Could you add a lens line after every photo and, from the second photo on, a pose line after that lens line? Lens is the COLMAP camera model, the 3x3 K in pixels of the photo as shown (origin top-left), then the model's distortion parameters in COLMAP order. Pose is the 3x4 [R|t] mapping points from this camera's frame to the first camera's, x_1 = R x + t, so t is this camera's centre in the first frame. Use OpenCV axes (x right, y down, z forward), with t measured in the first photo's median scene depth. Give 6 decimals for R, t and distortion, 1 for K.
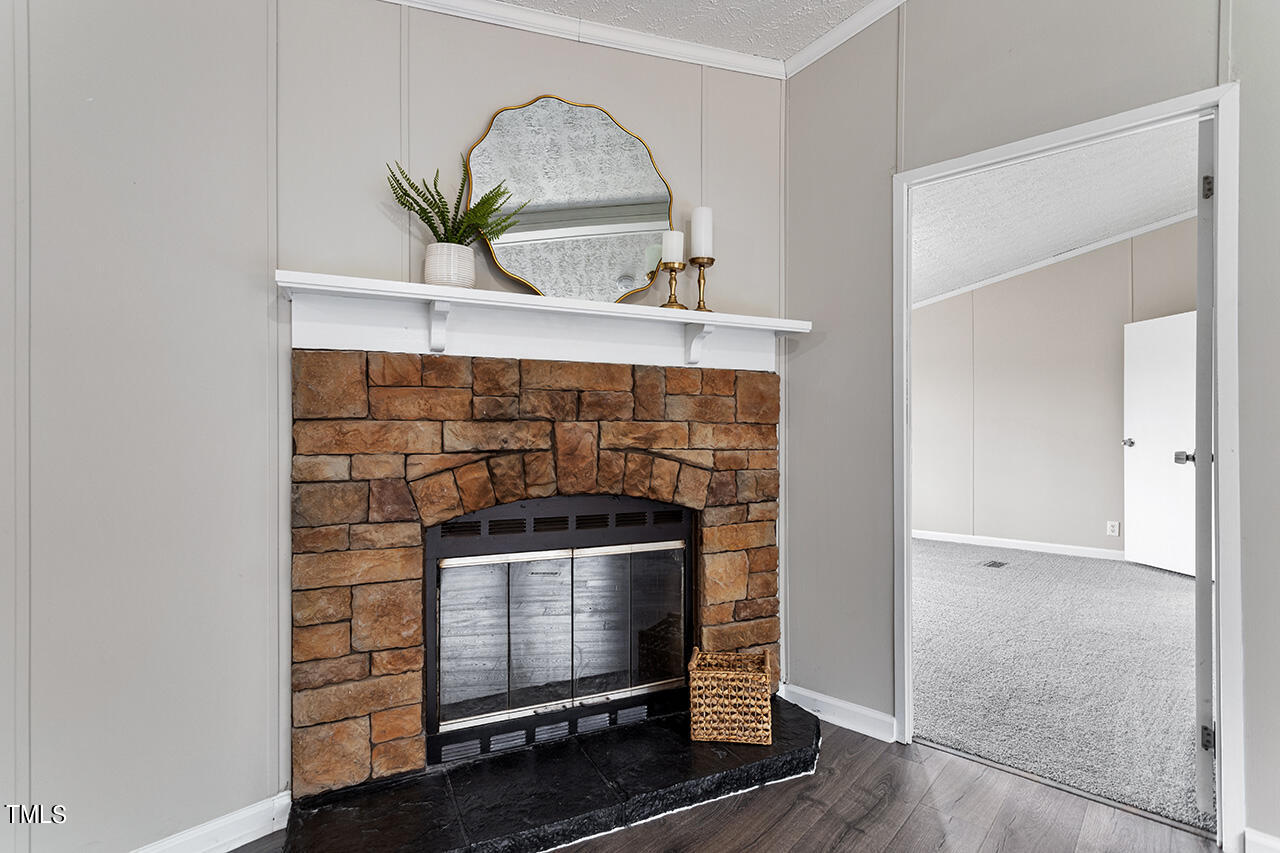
lens RADIAL K [[610.3, 0, 636.4], [0, 610.3, 427.4], [0, 0, 1]] dist [0.003488, 0.000595]
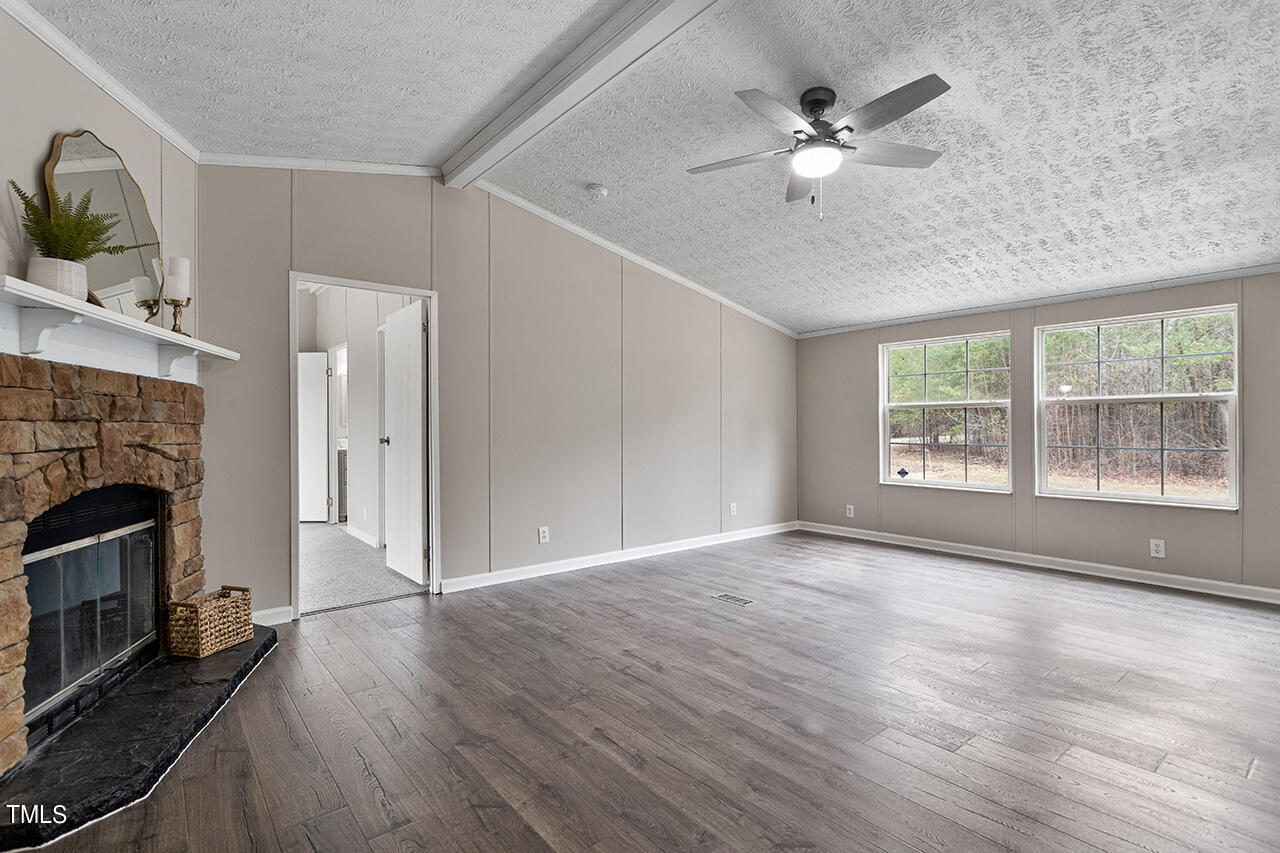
lens RADIAL K [[606.0, 0, 636.2], [0, 606.0, 422.6], [0, 0, 1]] dist [0.004375, 0.000741]
pose [[0.150086, 0.004665, 0.988662, -1.101165], [0.002257, 0.999985, -0.005061, -0.000791], [-0.988670, 0.002991, 0.150073, -0.160287]]
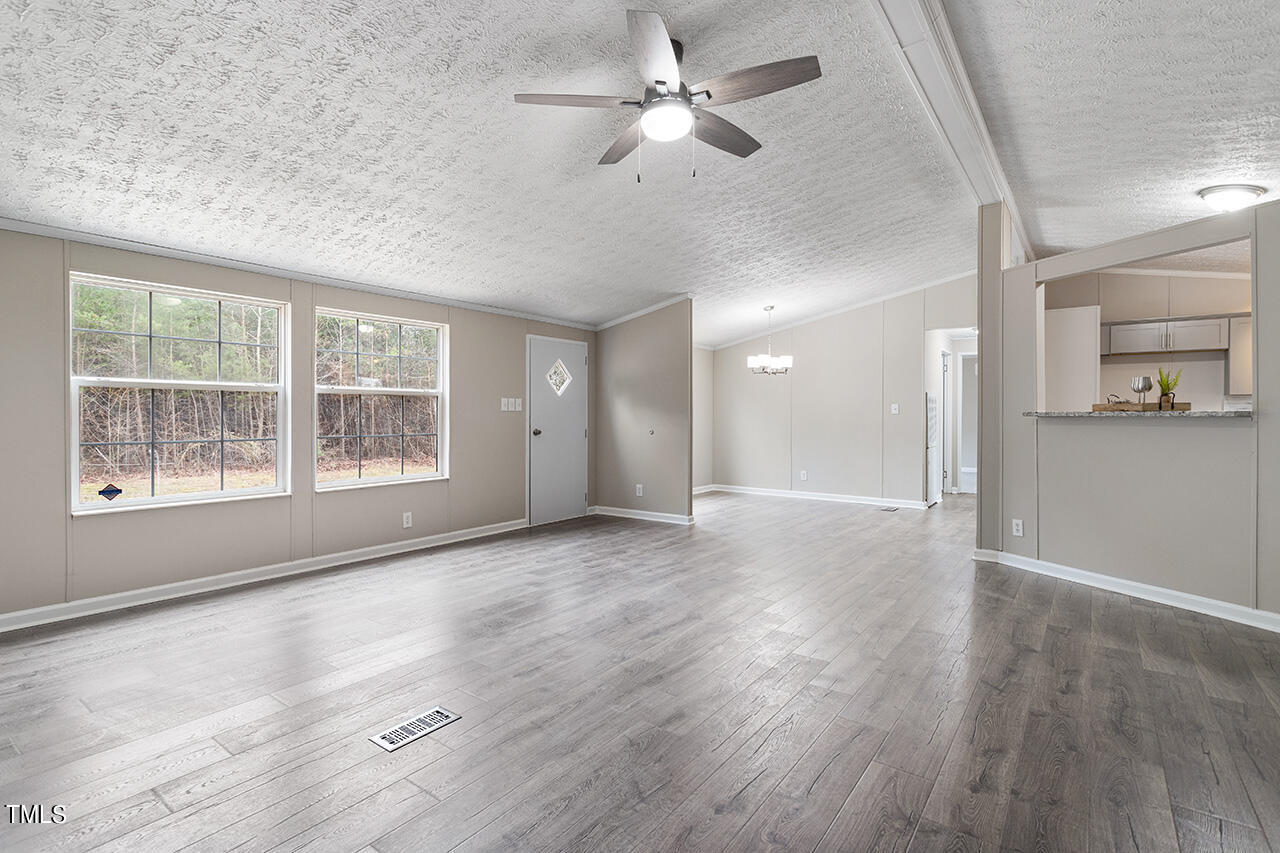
lens RADIAL K [[610.3, 0, 636.4], [0, 610.3, 427.4], [0, 0, 1]] dist [0.003488, 0.000595]
pose [[-0.995211, 0.000439, -0.097753, 0.543579], [-0.001425, 0.999819, 0.018998, 0.004250], [0.097743, 0.019047, -0.995029, 0.896812]]
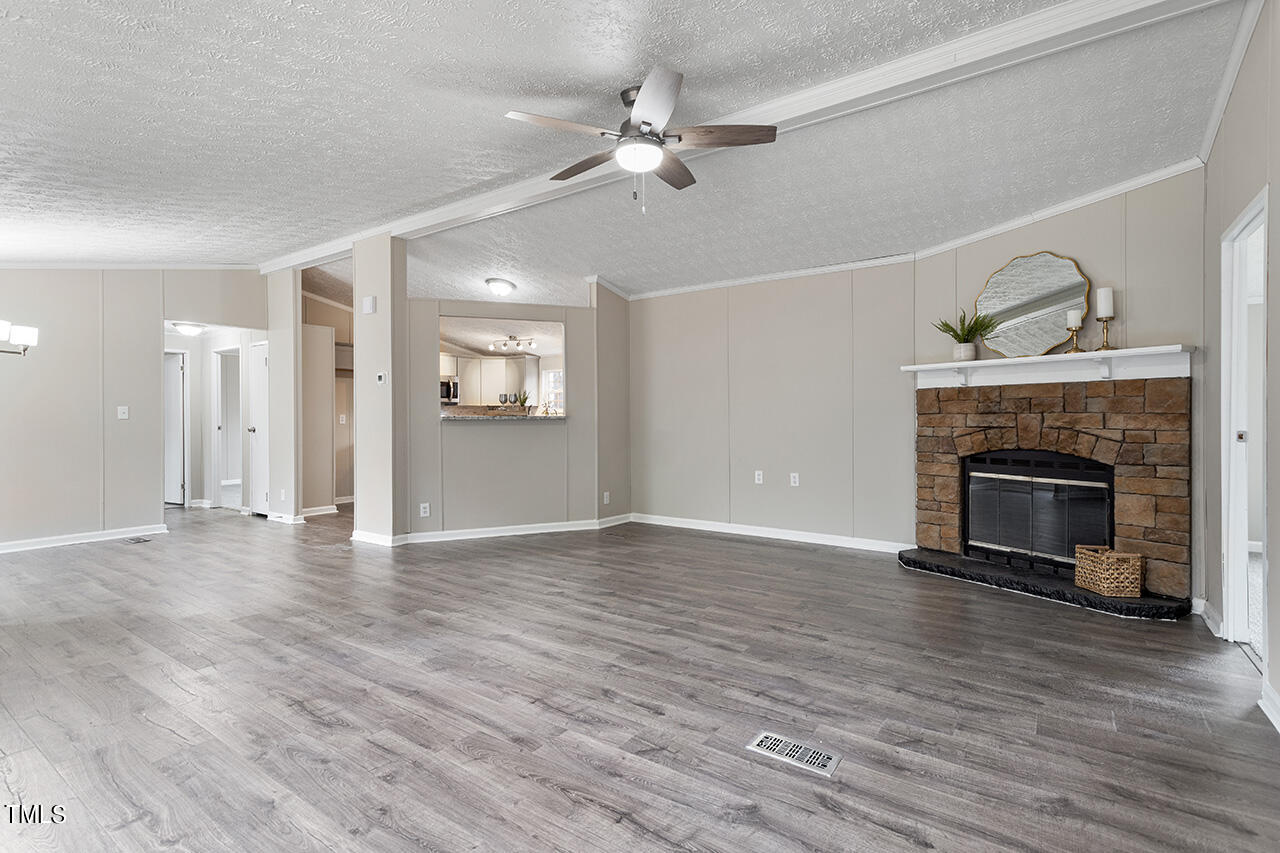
lens RADIAL K [[606.0, 0, 636.2], [0, 606.0, 422.6], [0, 0, 1]] dist [0.004375, 0.000741]
pose [[0.123988, 0.007274, -0.992257, 1.761637], [0.004780, 0.999957, 0.007928, -0.001792], [0.992272, -0.005726, 0.123948, -0.552832]]
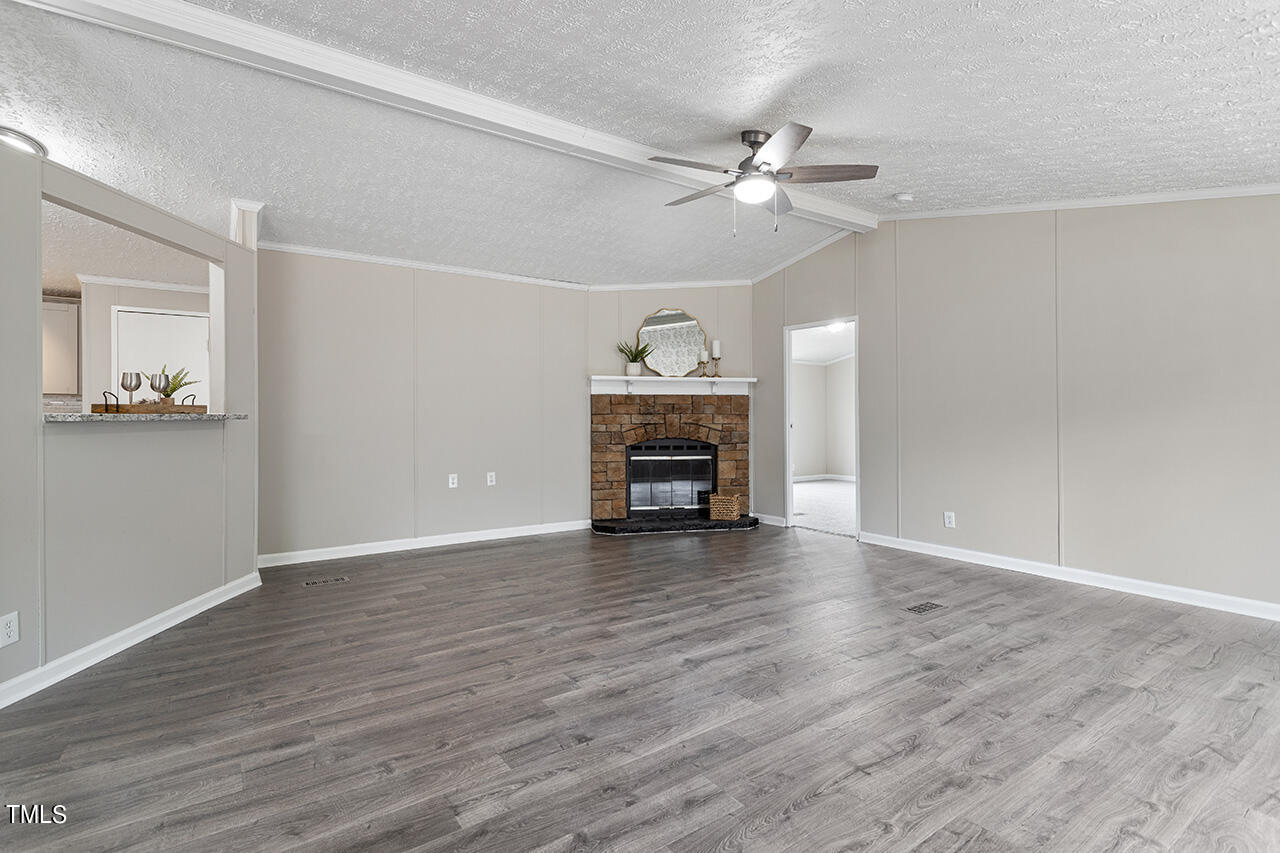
lens RADIAL K [[609.4, 0, 633.7], [0, 609.4, 414.1], [0, 0, 1]] dist [0.002350, 0.001661]
pose [[0.973765, -0.004296, -0.227514, 0.412145], [0.003742, 0.999989, -0.002868, -0.002567], [0.227524, 0.001941, 0.973771, -2.041448]]
